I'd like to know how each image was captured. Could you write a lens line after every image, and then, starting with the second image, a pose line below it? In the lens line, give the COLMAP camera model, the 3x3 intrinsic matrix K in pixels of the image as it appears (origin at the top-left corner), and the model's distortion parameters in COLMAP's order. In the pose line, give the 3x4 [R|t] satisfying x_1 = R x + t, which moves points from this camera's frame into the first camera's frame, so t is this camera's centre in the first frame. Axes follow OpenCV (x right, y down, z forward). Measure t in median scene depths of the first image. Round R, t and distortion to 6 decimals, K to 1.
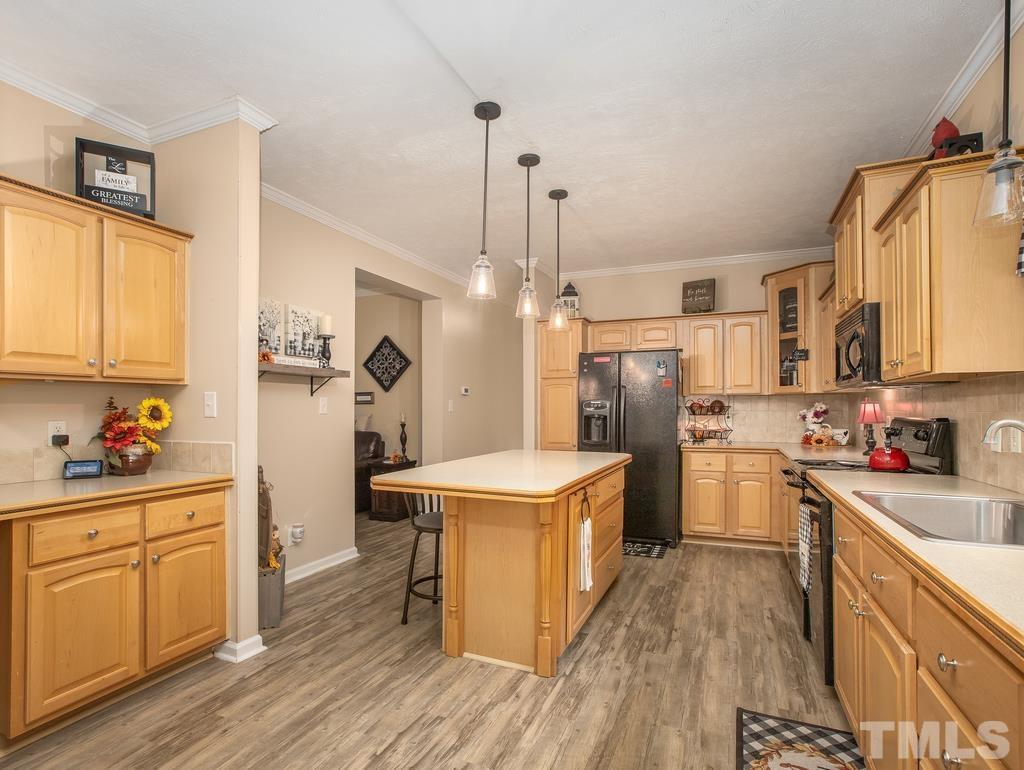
lens RADIAL K [[529.7, 0, 510.9], [0, 529.7, 380.4], [0, 0, 1]] dist [-0.025725, 0.001333]
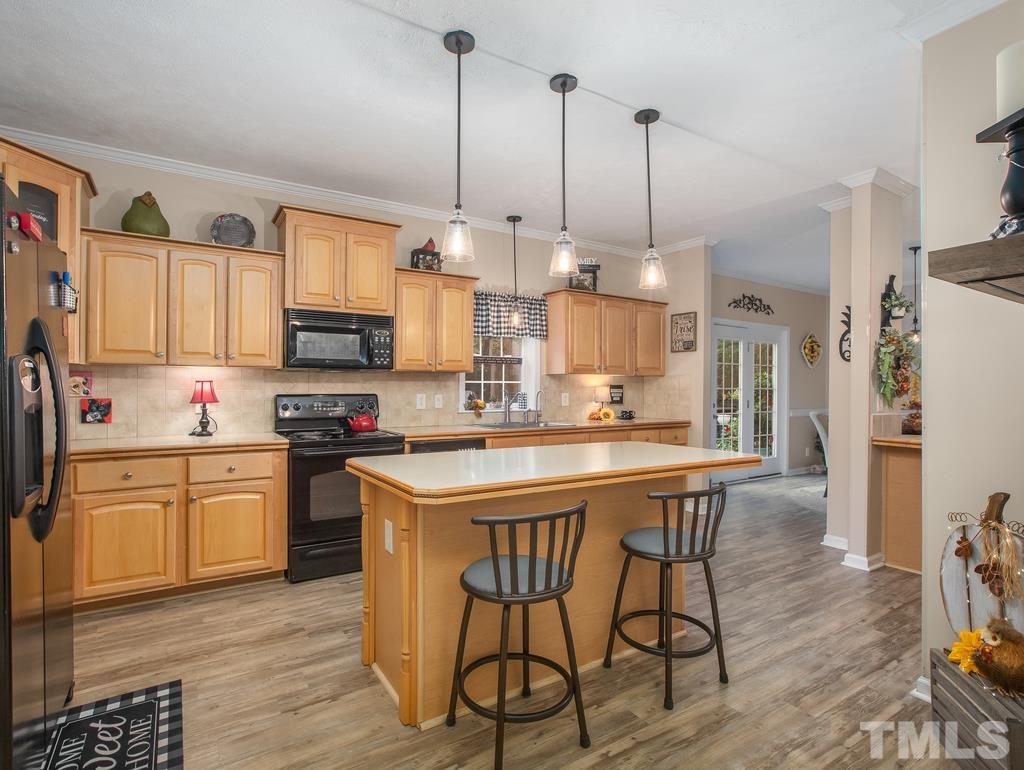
lens RADIAL K [[520.1, 0, 508.0], [0, 520.1, 387.5], [0, 0, 1]] dist [-0.061865, 0.040526]
pose [[-0.816840, -0.004885, 0.576844, -0.410770], [-0.037440, 0.998305, -0.044562, 0.106954], [-0.575648, -0.057997, -0.815638, 2.002432]]
